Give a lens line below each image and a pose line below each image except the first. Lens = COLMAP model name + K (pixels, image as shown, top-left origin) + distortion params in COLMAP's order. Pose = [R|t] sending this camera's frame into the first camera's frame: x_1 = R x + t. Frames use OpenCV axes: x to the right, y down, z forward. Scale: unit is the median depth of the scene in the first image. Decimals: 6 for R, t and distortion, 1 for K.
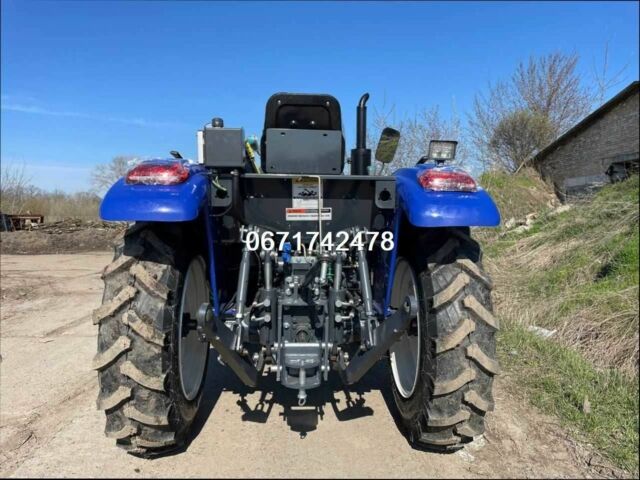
lens RADIAL K [[477.8, 0, 320.0], [0, 477.8, 240.0], [0, 0, 1]] dist [0.072104, -0.099997]
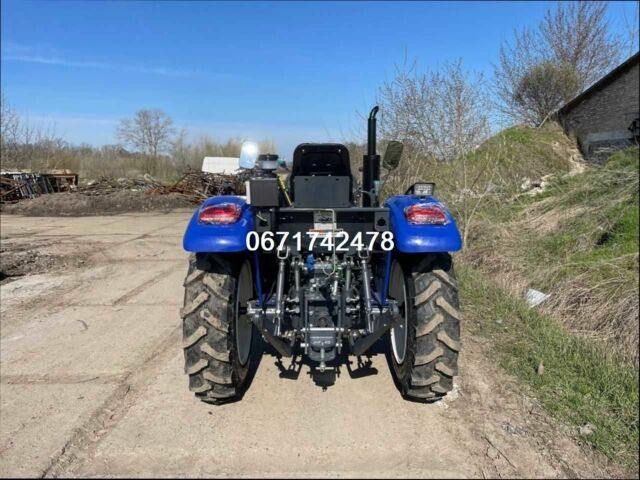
lens RADIAL K [[477.8, 0, 320.0], [0, 477.8, 240.0], [0, 0, 1]] dist [0.072104, -0.099997]
pose [[0.998701, -0.008041, -0.050310, 0.026460], [0.013319, 0.994333, 0.105469, -0.176111], [0.049177, -0.106002, 0.993149, -0.343109]]
